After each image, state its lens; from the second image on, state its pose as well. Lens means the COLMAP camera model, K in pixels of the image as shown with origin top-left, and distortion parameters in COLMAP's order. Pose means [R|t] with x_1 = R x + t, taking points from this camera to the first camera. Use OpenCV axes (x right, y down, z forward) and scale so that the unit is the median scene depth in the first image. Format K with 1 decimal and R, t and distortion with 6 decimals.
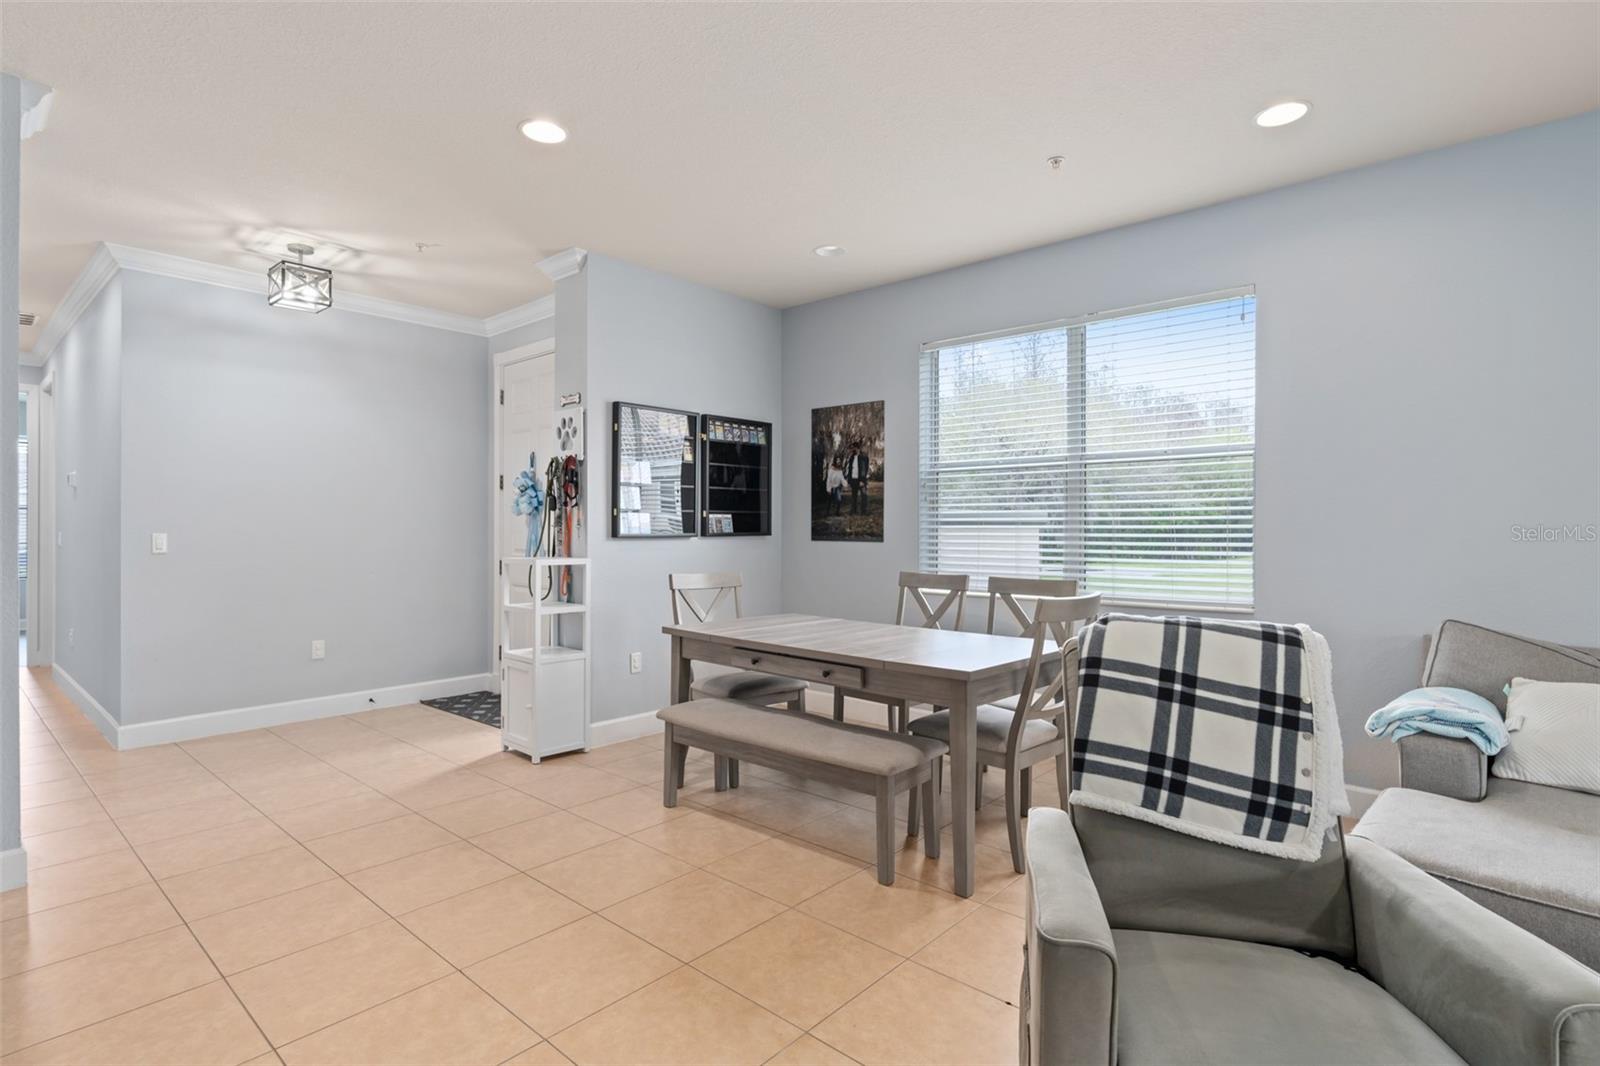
lens RADIAL K [[825.4, 0, 803.9], [0, 825.4, 531.3], [0, 0, 1]] dist [-0.008846, -0.001786]
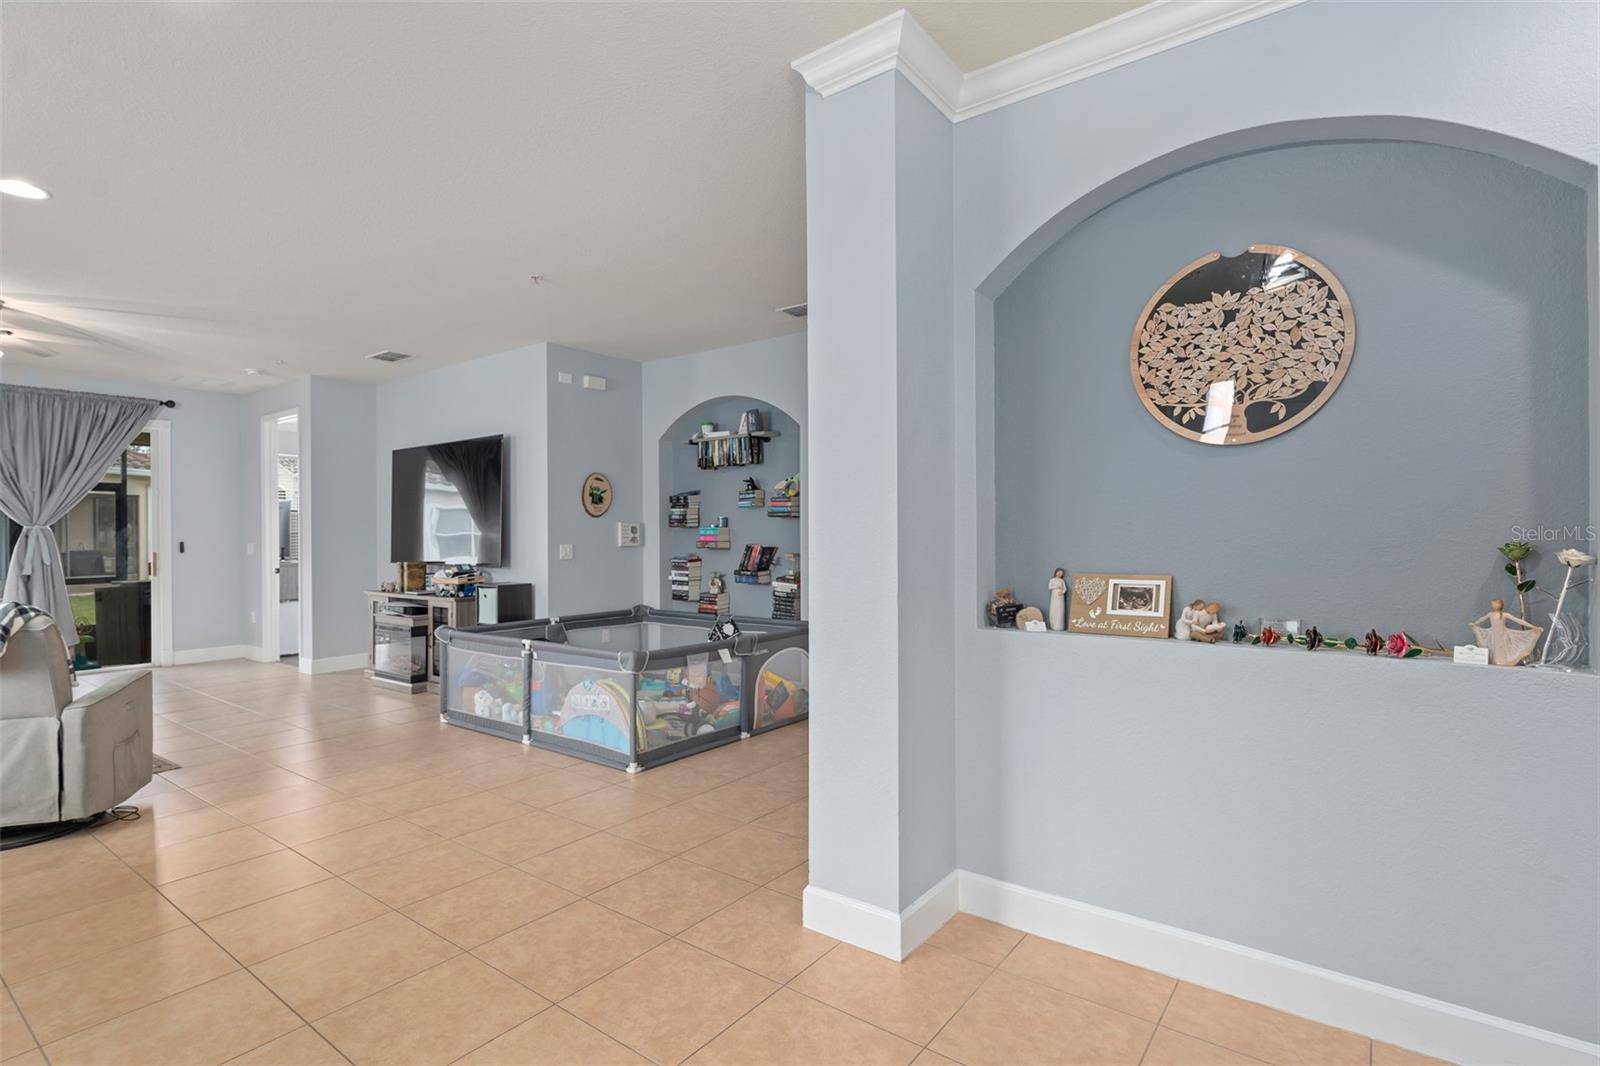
lens RADIAL K [[785.0, 0, 791.5], [0, 785.0, 532.7], [0, 0, 1]] dist [-0.006612, 0.002699]
pose [[-0.996273, 0.003946, -0.086168, -0.468764], [0.003673, 0.999988, 0.003324, -0.016374], [0.086181, 0.002995, -0.996275, 1.040942]]
